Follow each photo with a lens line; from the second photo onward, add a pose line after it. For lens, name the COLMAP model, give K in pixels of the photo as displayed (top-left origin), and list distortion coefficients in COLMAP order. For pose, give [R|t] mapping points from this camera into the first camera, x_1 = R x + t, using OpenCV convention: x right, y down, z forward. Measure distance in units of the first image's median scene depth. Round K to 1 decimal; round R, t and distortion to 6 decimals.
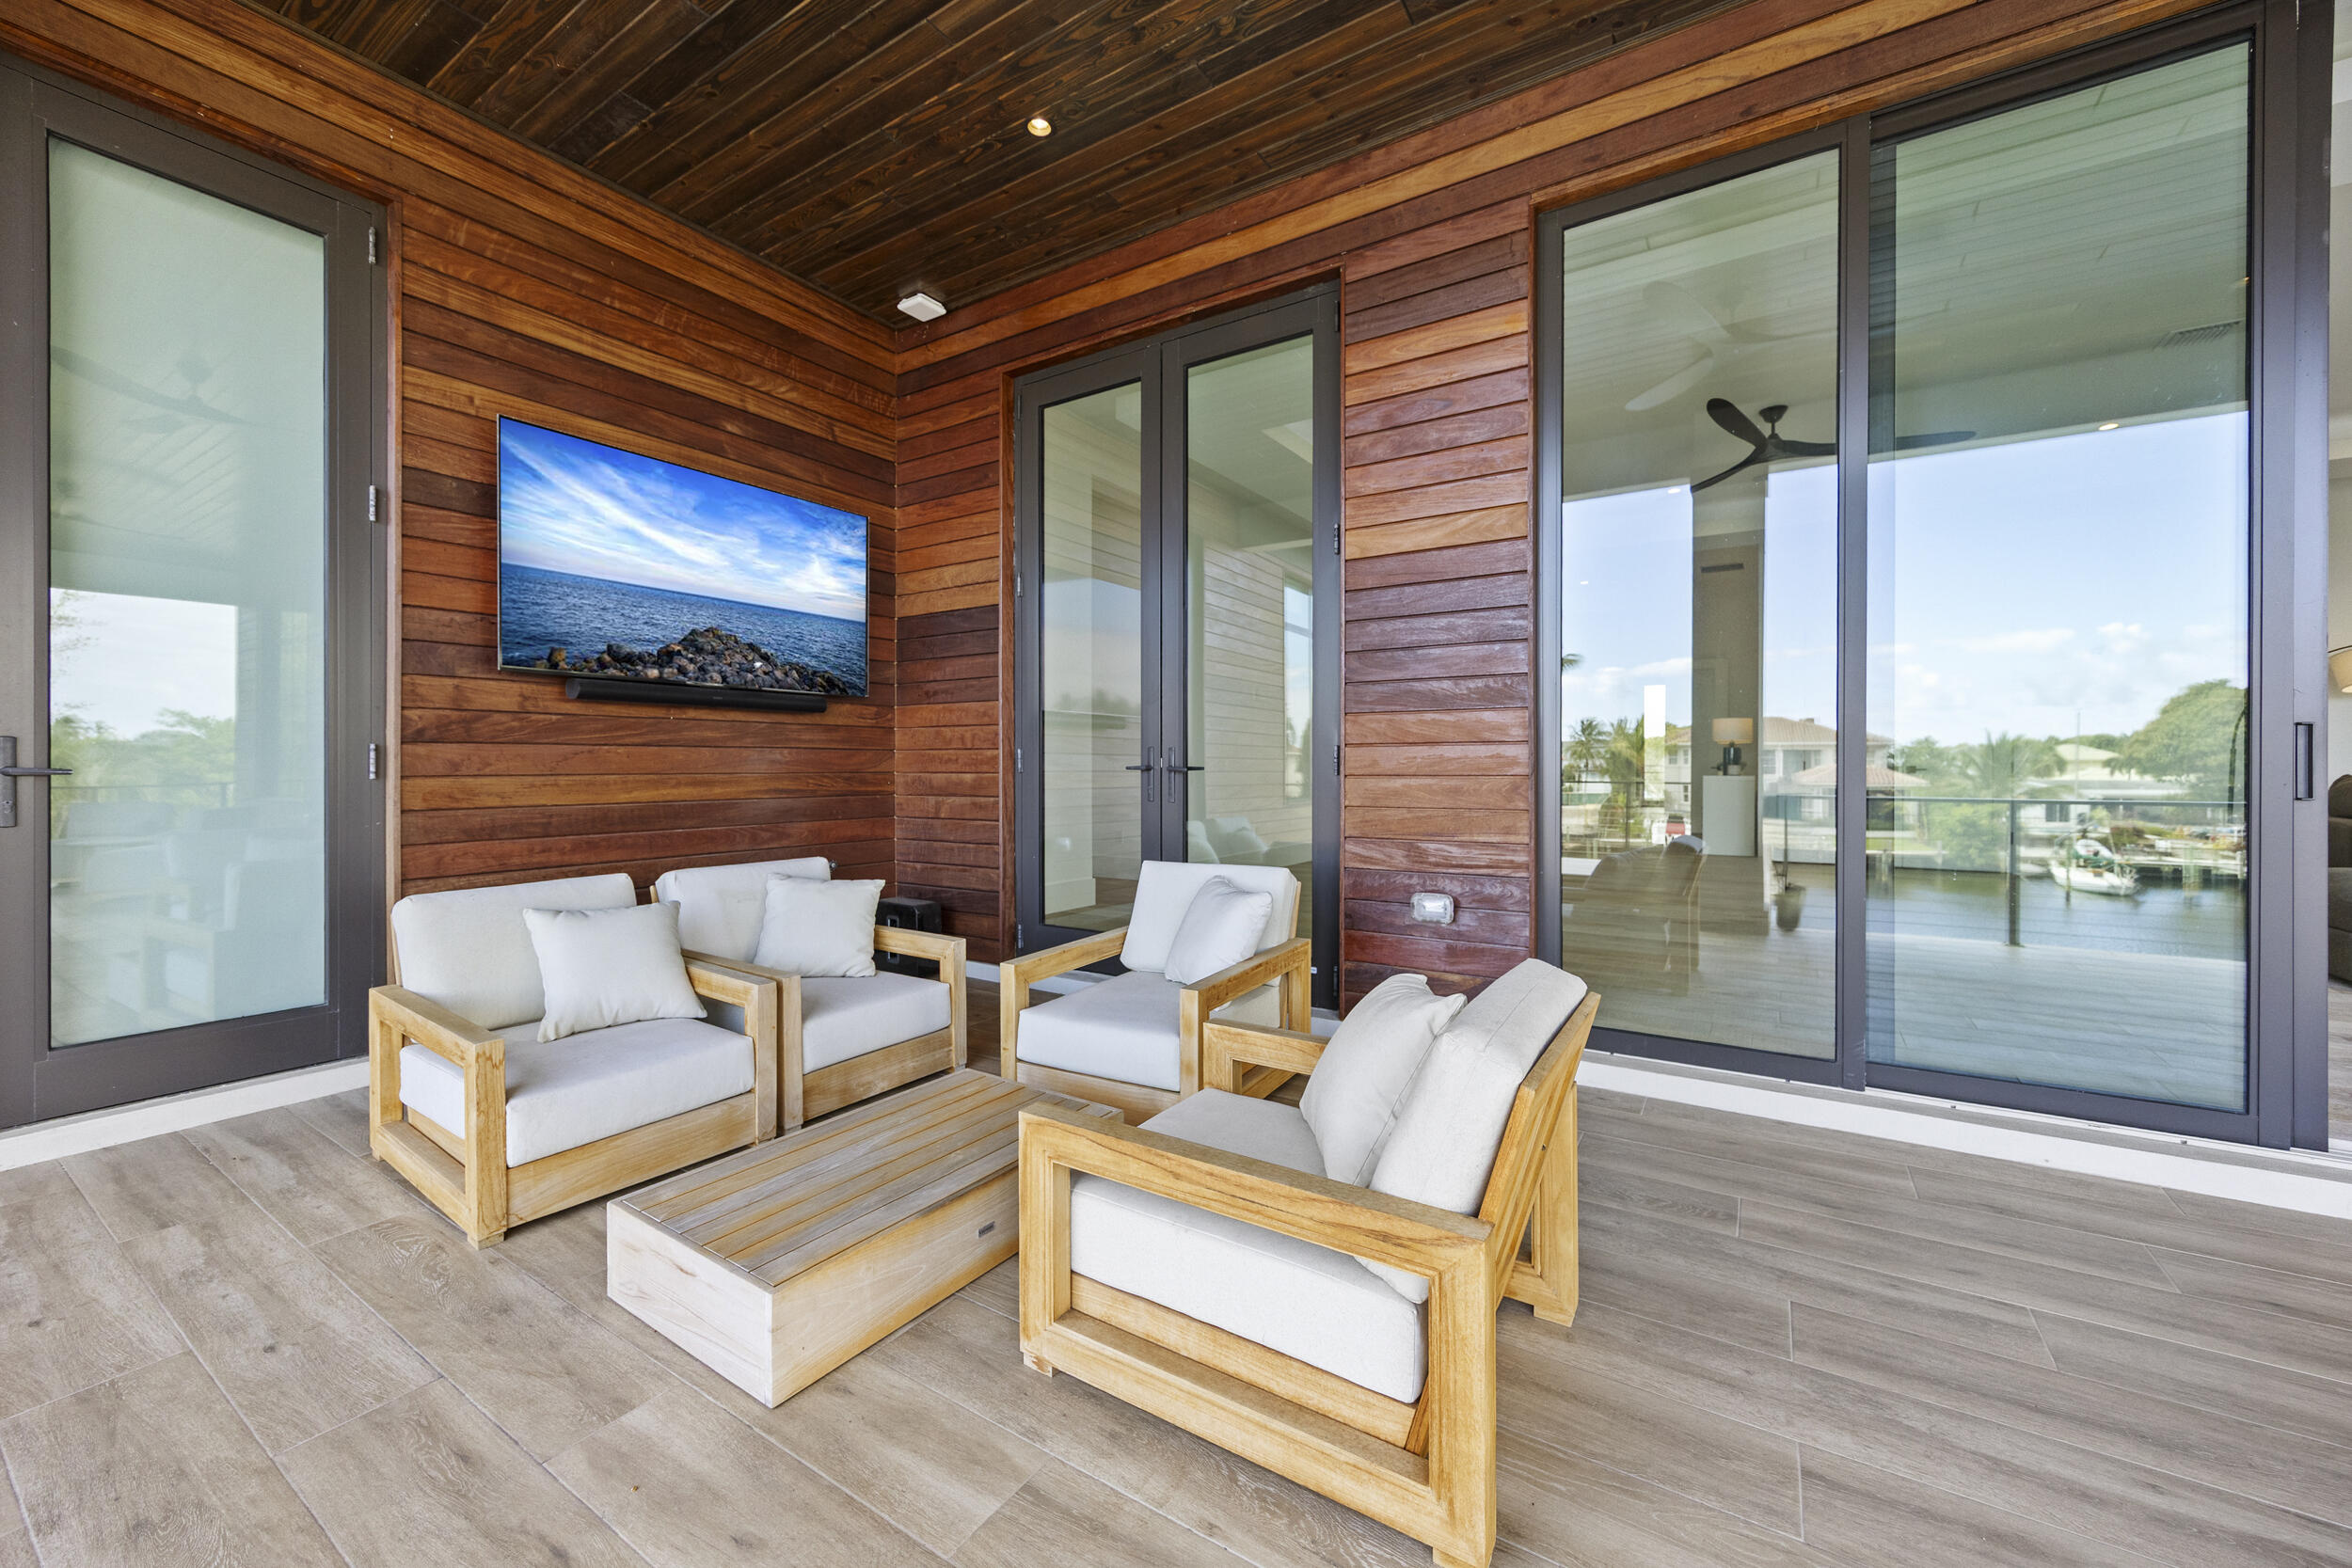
lens RADIAL K [[891.4, 0, 1166.4], [0, 891.4, 772.3], [0, 0, 1]] dist [-0.002955, -0.000071]
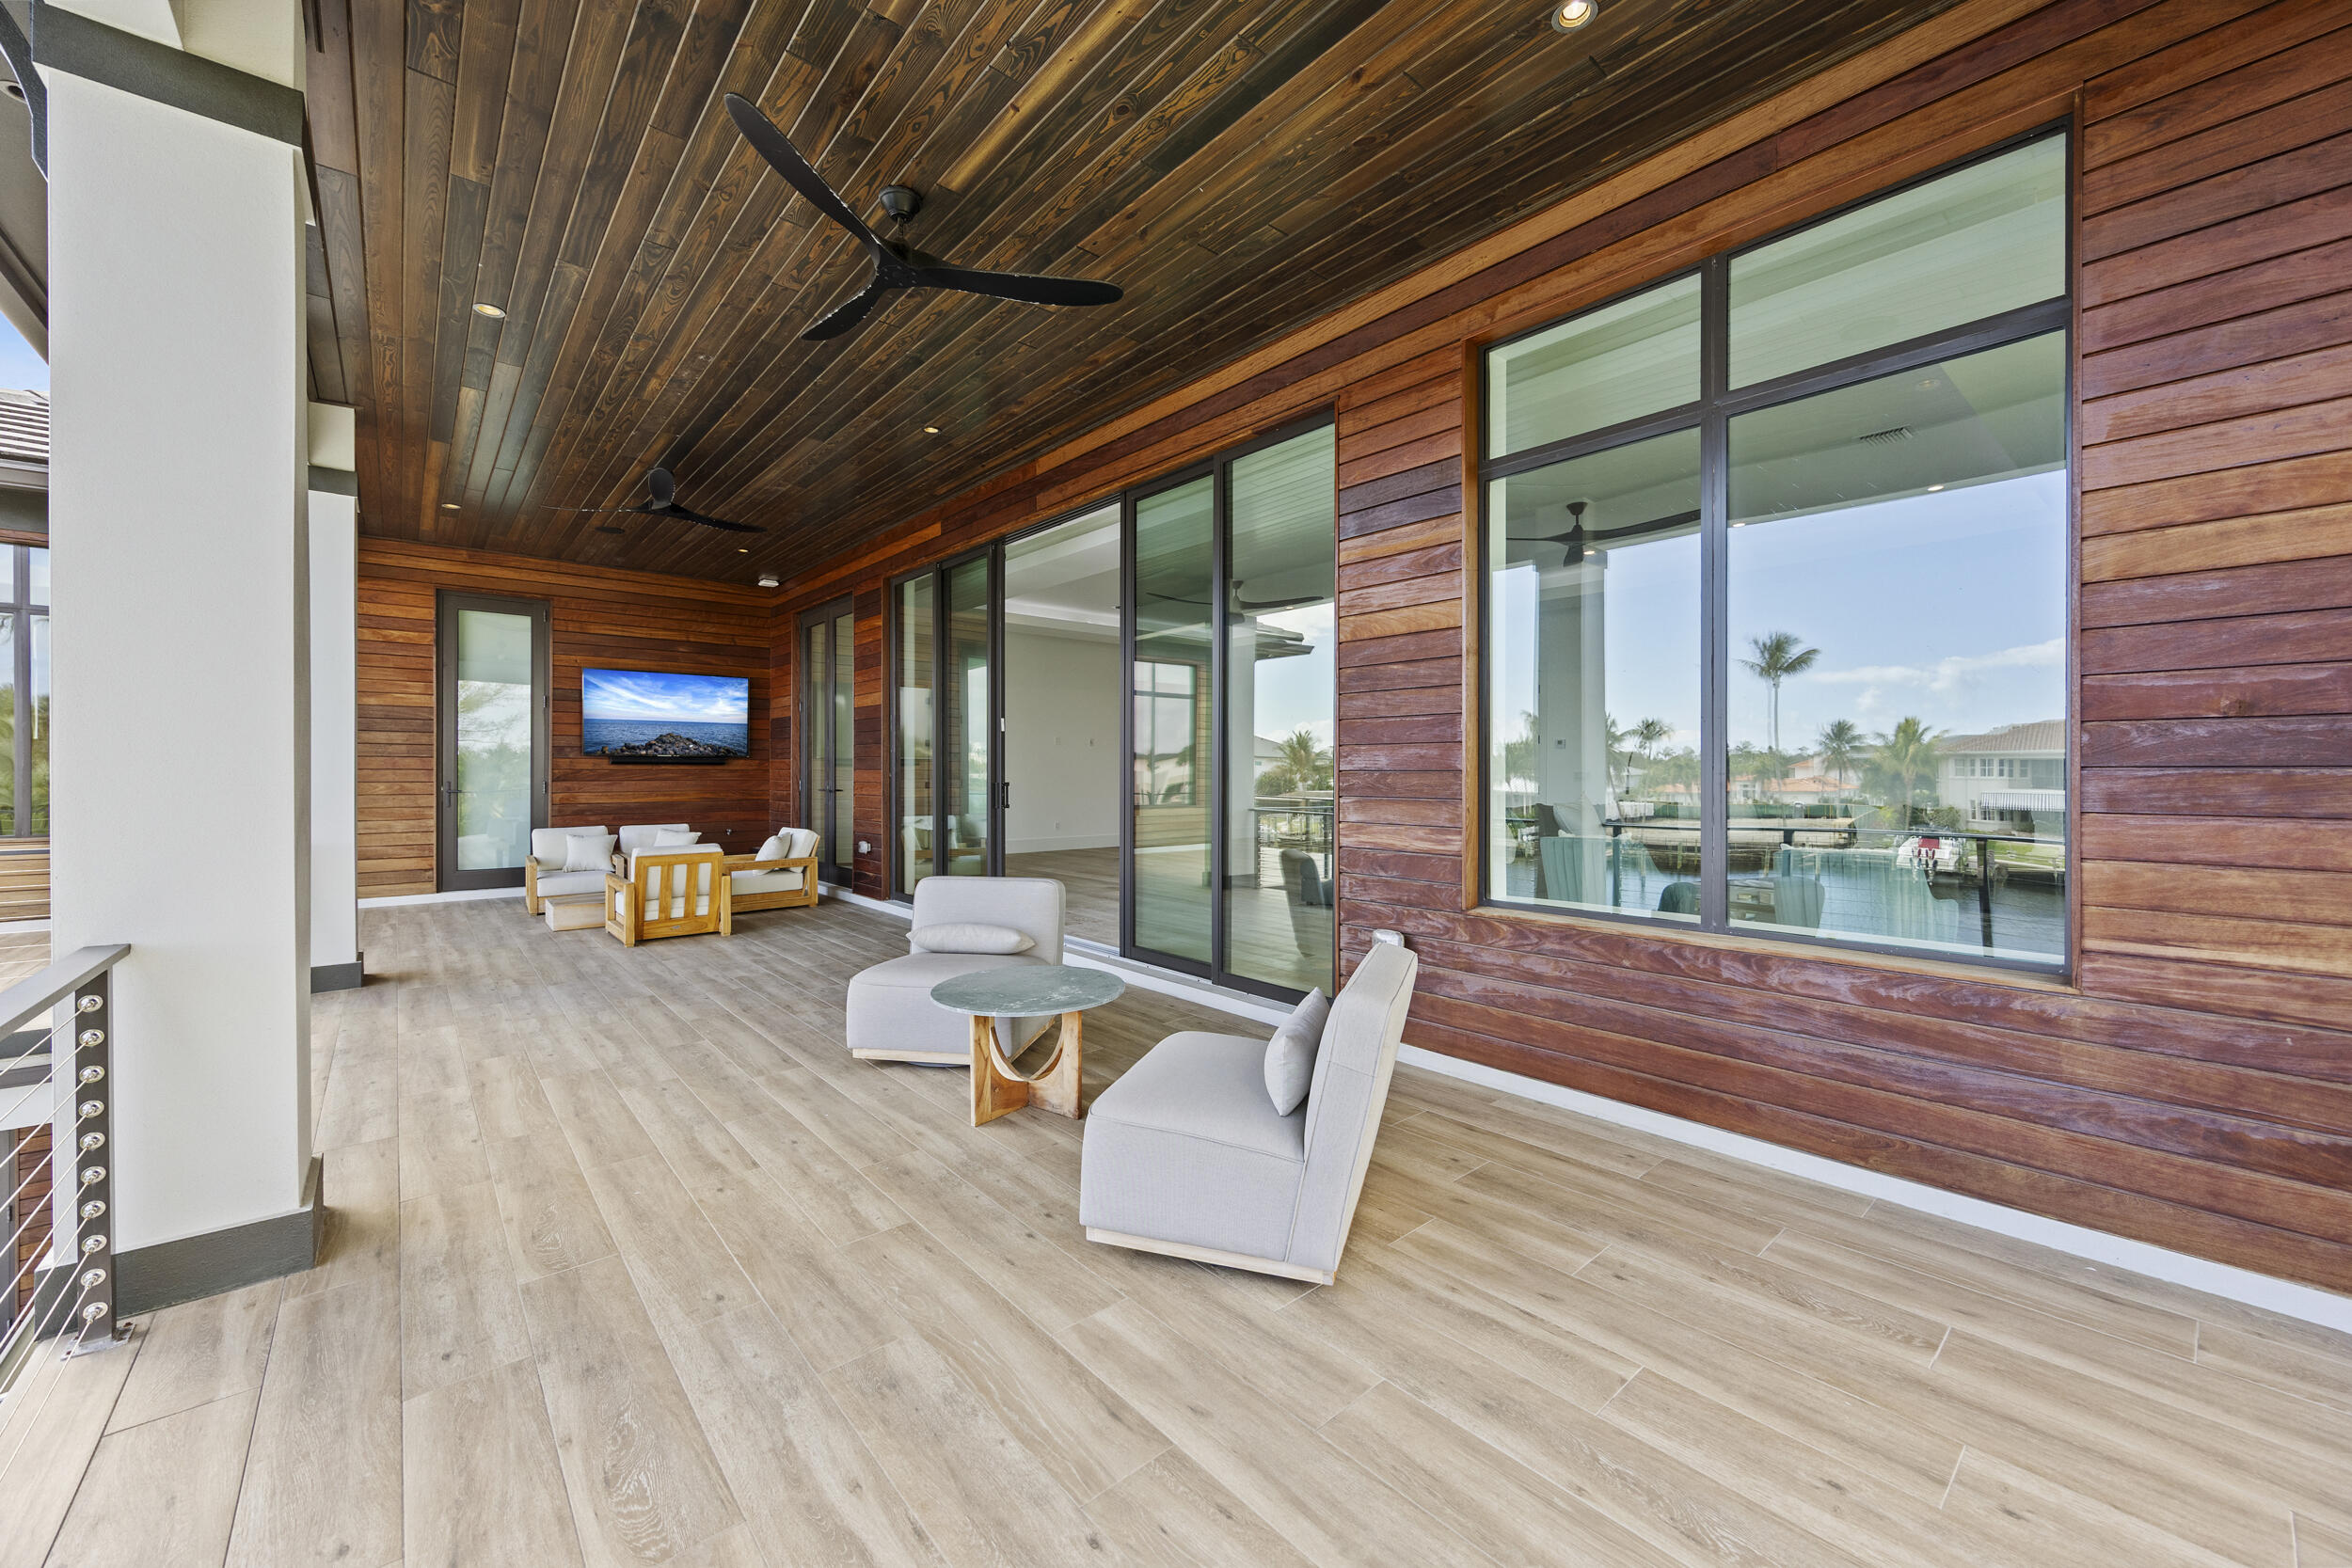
lens RADIAL K [[891.4, 0, 1186.6], [0, 891.4, 777.0], [0, 0, 1]] dist [-0.002955, -0.000071]
pose [[0.969252, 0.005355, -0.246014, 1.546489], [-0.005405, 0.999985, 0.000474, -0.048994], [0.246013, 0.000870, 0.969266, -1.094044]]
